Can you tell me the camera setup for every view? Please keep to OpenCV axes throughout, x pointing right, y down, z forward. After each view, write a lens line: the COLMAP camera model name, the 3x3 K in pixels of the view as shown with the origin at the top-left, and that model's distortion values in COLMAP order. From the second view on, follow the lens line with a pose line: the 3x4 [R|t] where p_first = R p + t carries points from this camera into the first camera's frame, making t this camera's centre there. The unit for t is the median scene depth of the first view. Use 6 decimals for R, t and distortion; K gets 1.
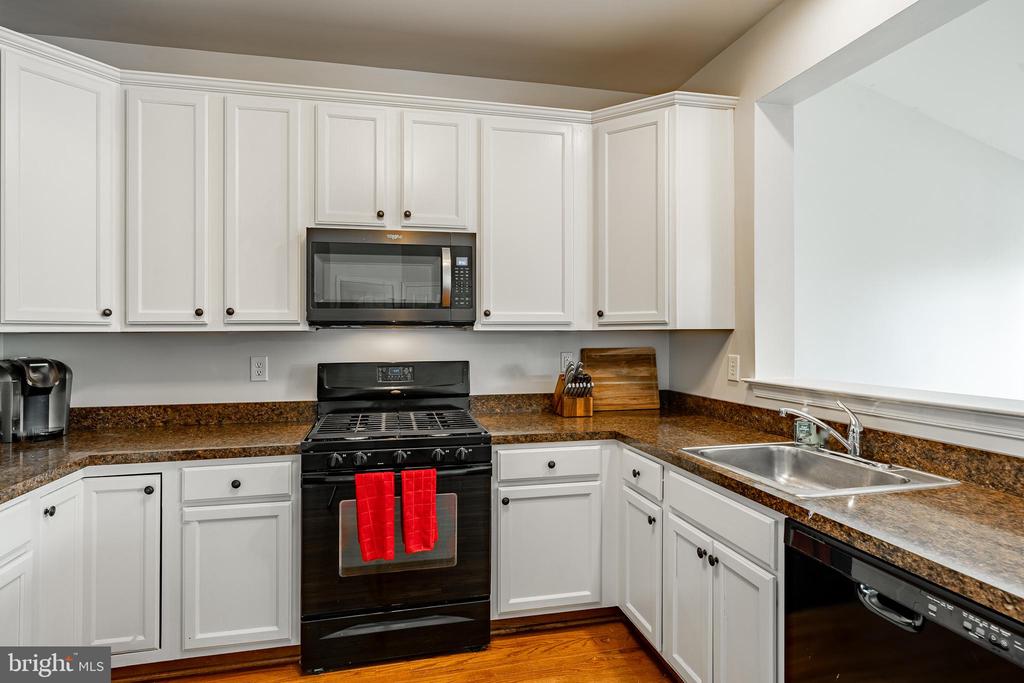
lens RADIAL K [[540.1, 0, 500.6], [0, 540.1, 328.0], [0, 0, 1]] dist [0.001290, 0.000283]
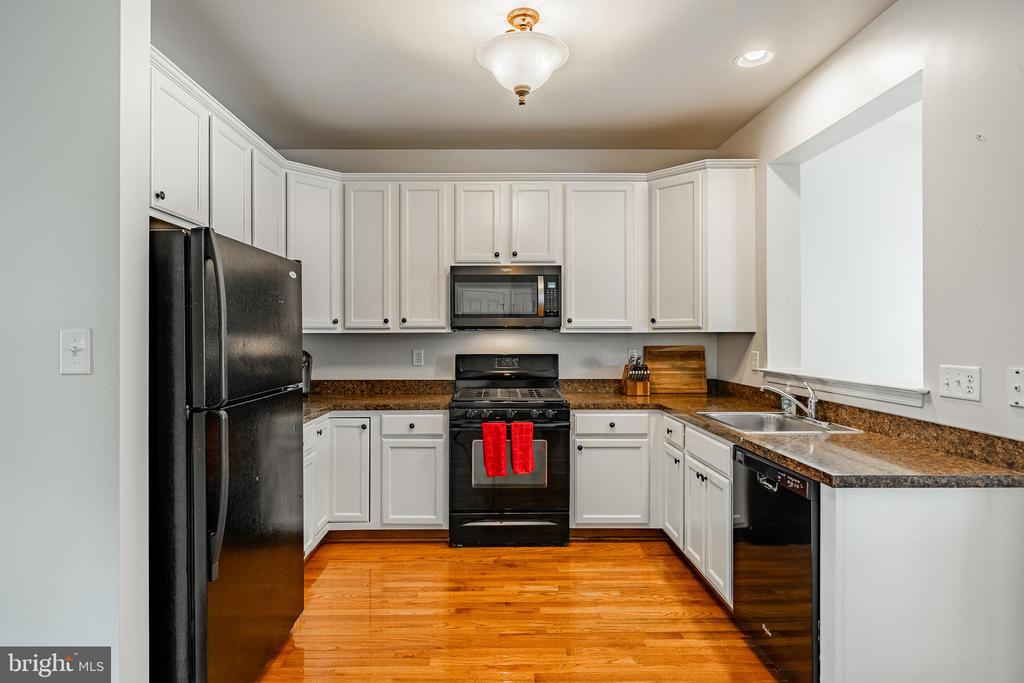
lens RADIAL K [[540.1, 0, 504.0], [0, 540.1, 335.7], [0, 0, 1]] dist [0.001290, 0.000283]
pose [[0.981189, 0.003056, -0.193026, 0.089092], [-0.000073, 0.999881, 0.015458, -0.010051], [0.193050, -0.015153, 0.981072, -0.484887]]
